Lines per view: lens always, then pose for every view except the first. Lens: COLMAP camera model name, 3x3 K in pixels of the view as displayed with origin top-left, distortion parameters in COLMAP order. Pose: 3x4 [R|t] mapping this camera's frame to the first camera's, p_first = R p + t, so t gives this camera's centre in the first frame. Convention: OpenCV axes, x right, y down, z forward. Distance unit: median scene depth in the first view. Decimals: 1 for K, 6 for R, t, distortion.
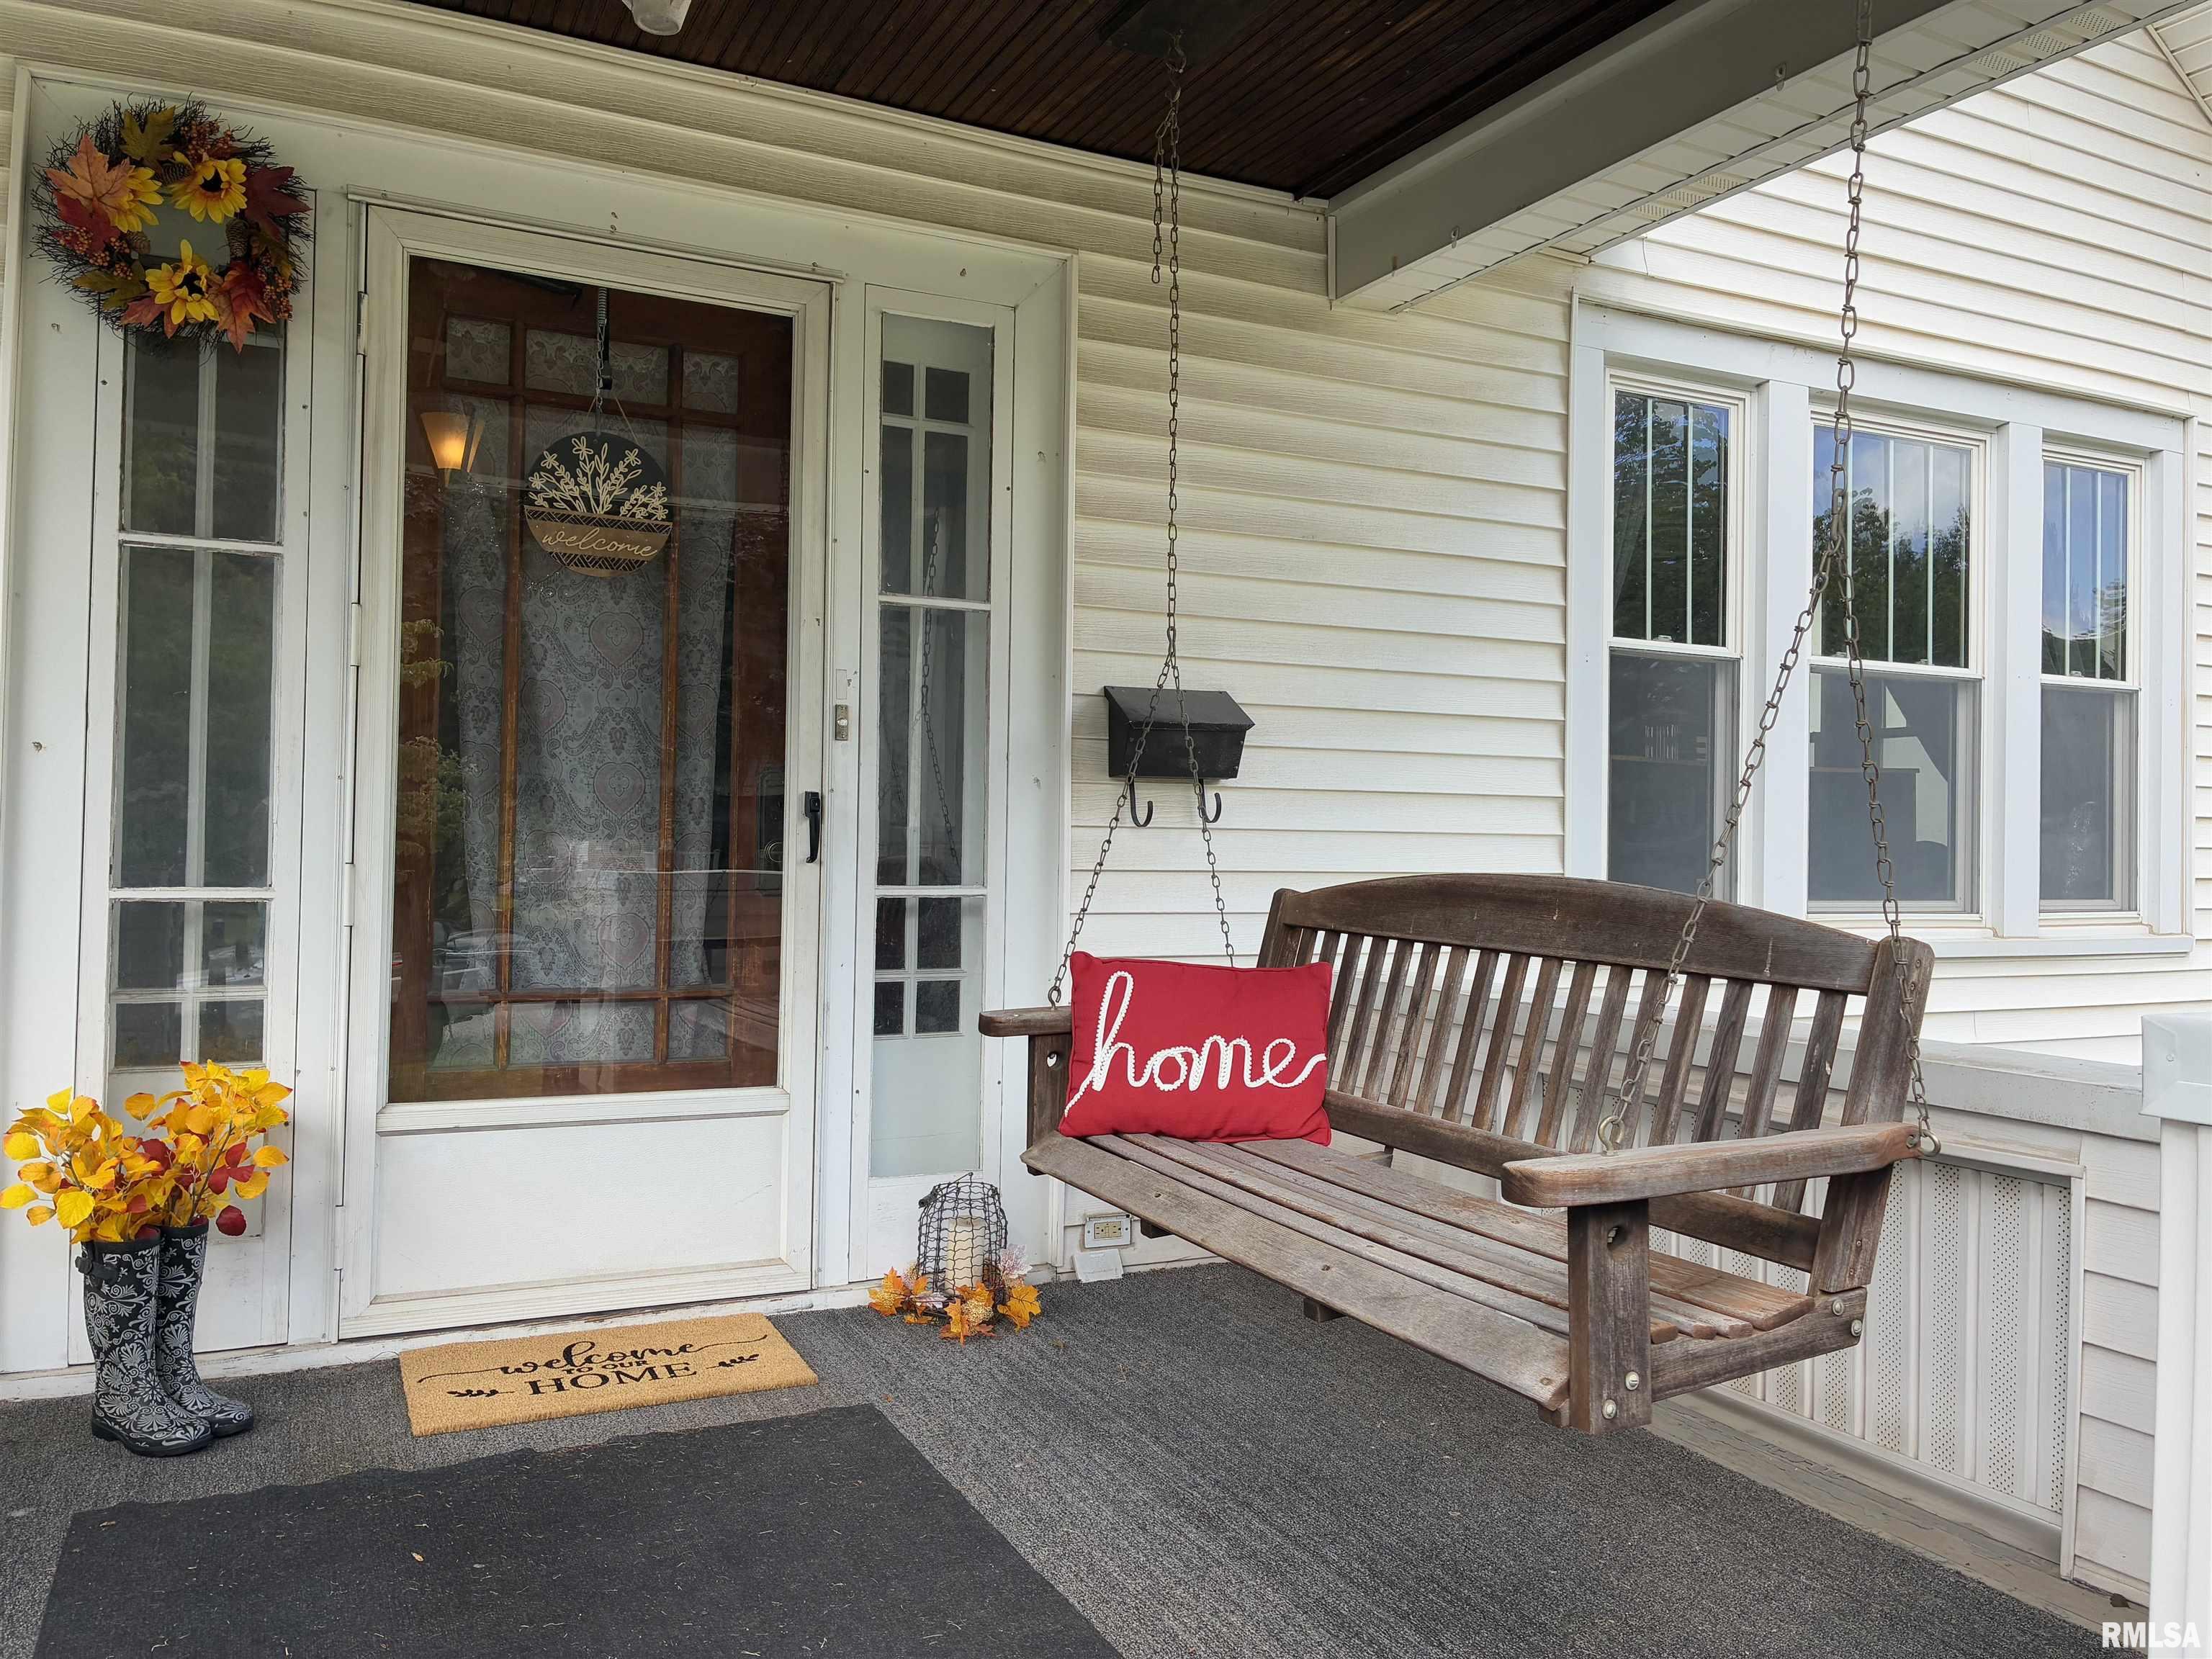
lens RADIAL K [[1685.5, 0, 1100.6], [0, 1685.5, 828.4], [0, 0, 1]] dist [0.054424, -0.068433]
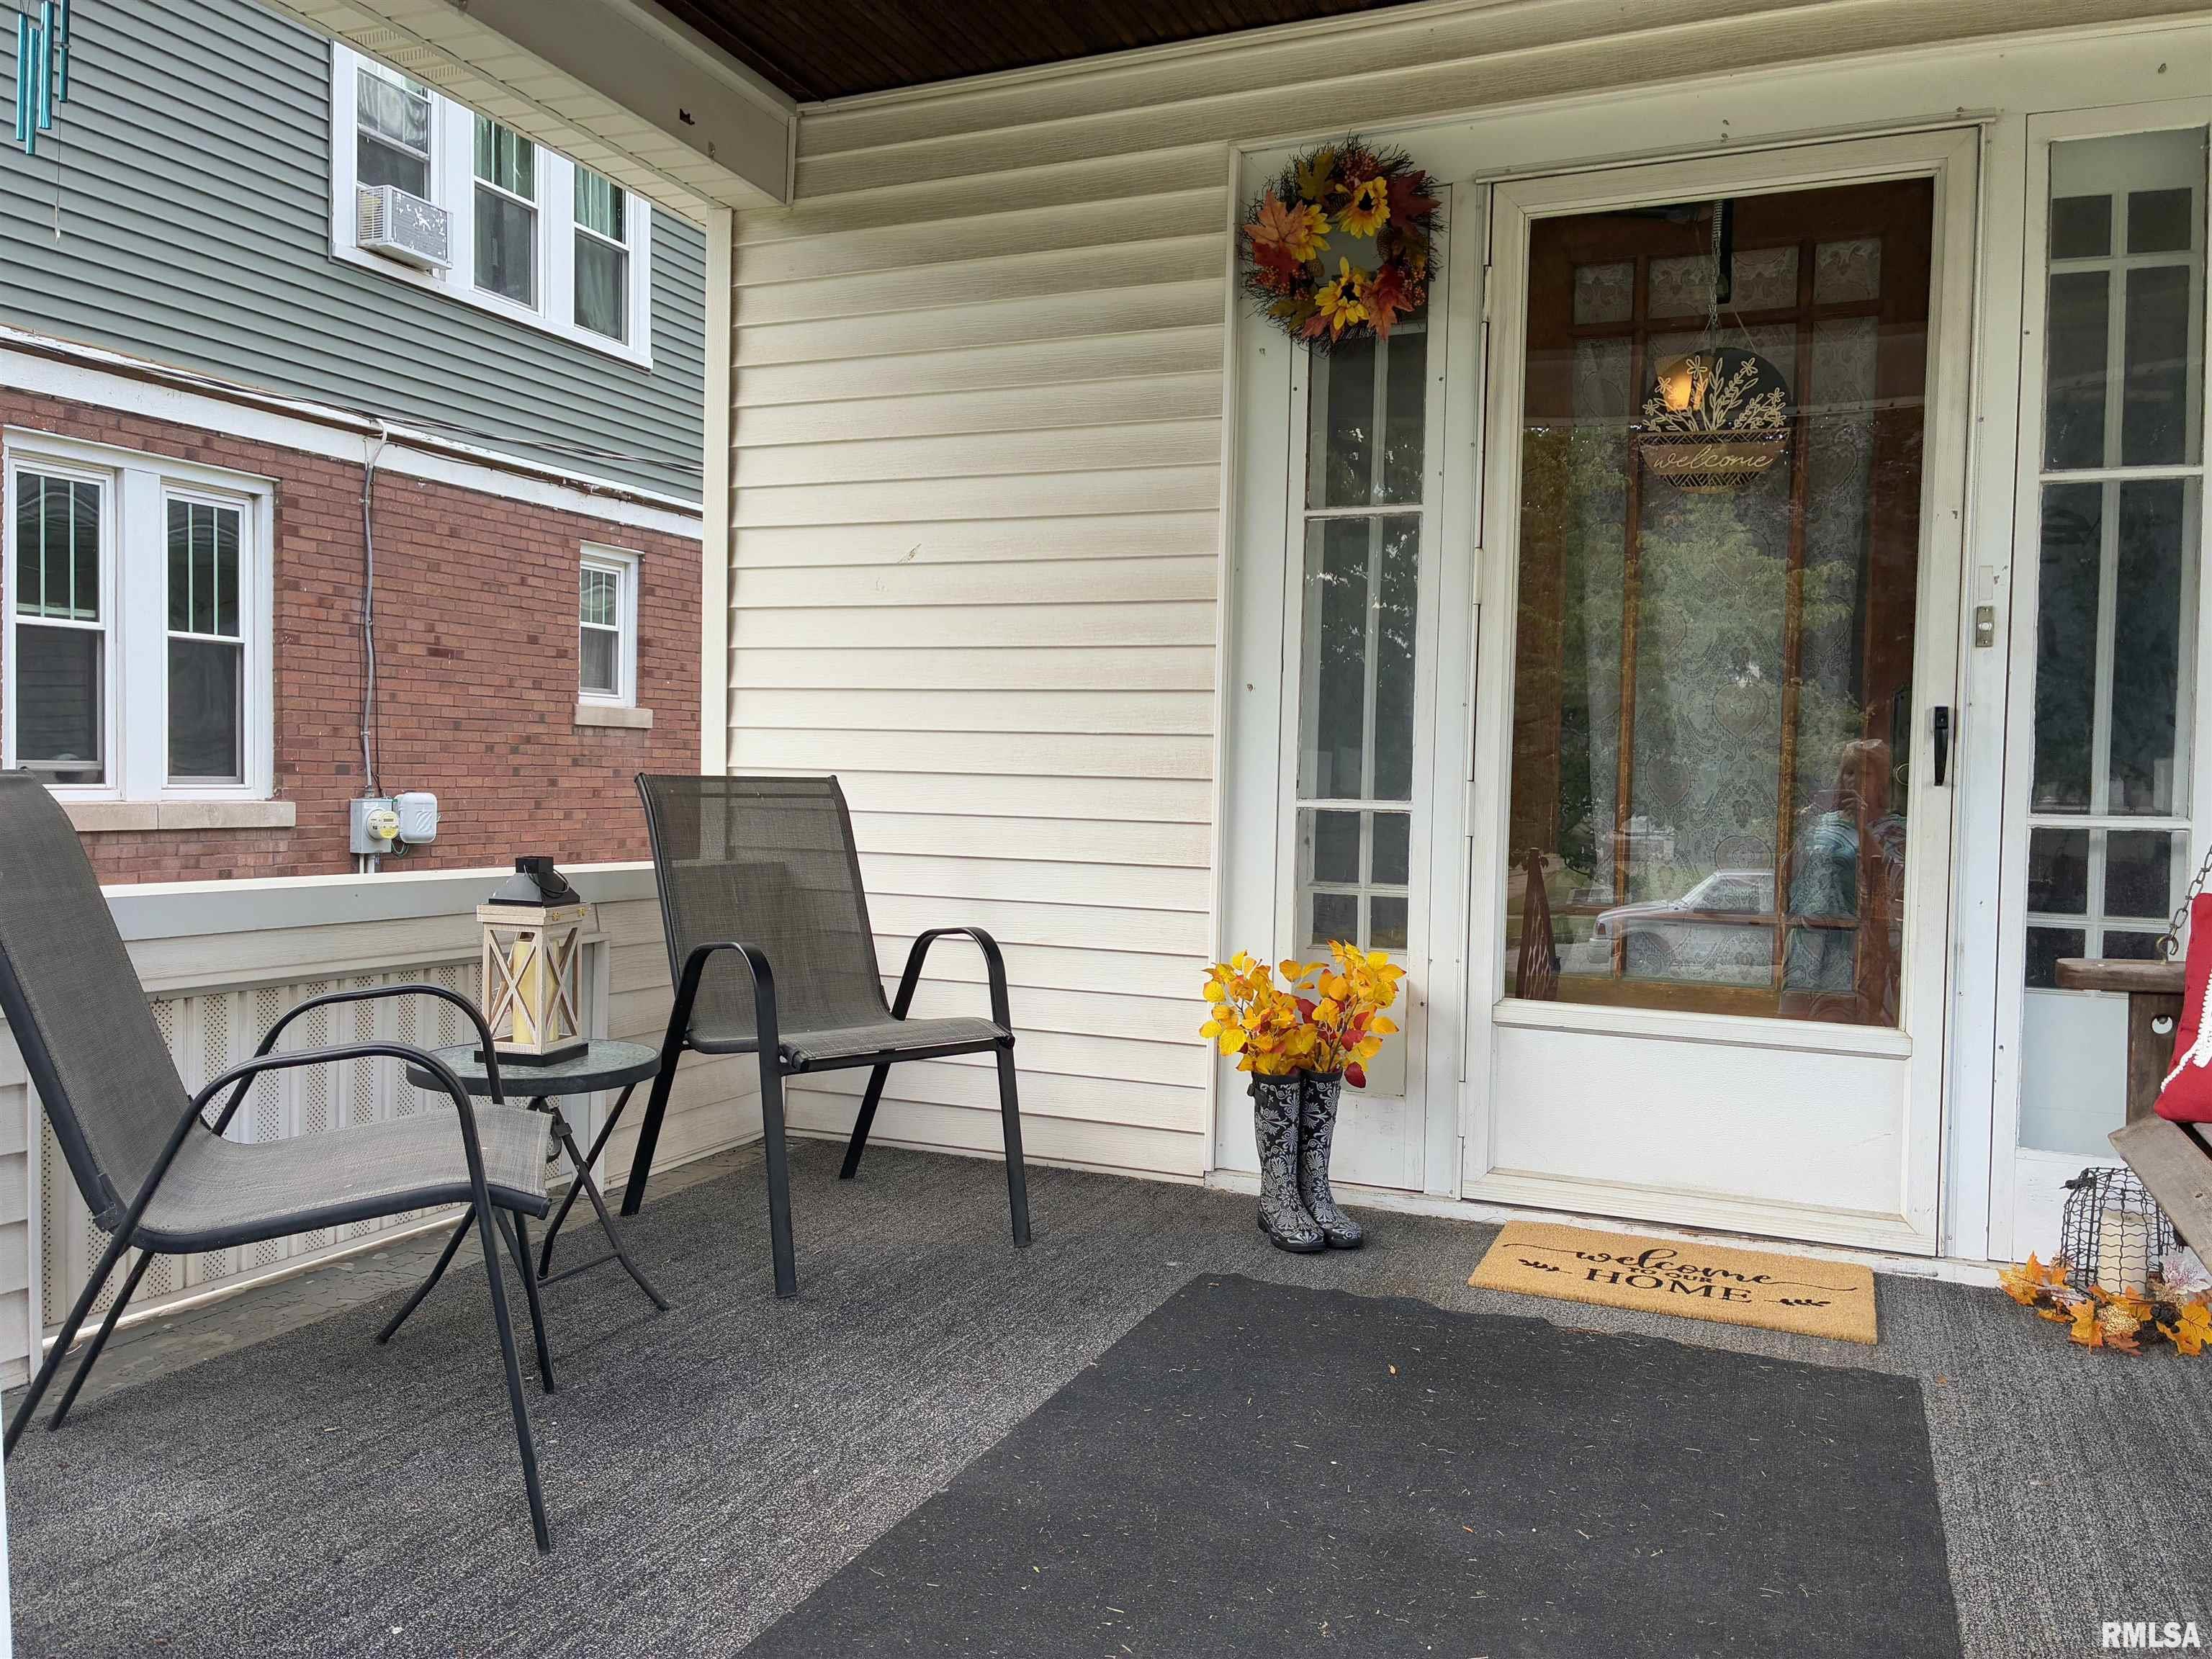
lens RADIAL K [[1685.5, 0, 1094.5], [0, 1685.5, 832.4], [0, 0, 1]] dist [0.054424, -0.068433]
pose [[0.651252, 0.027065, -0.758379, 0.247953], [-0.004036, 0.999473, 0.032203, 0.020024], [0.758851, -0.017911, 0.651018, 0.078314]]
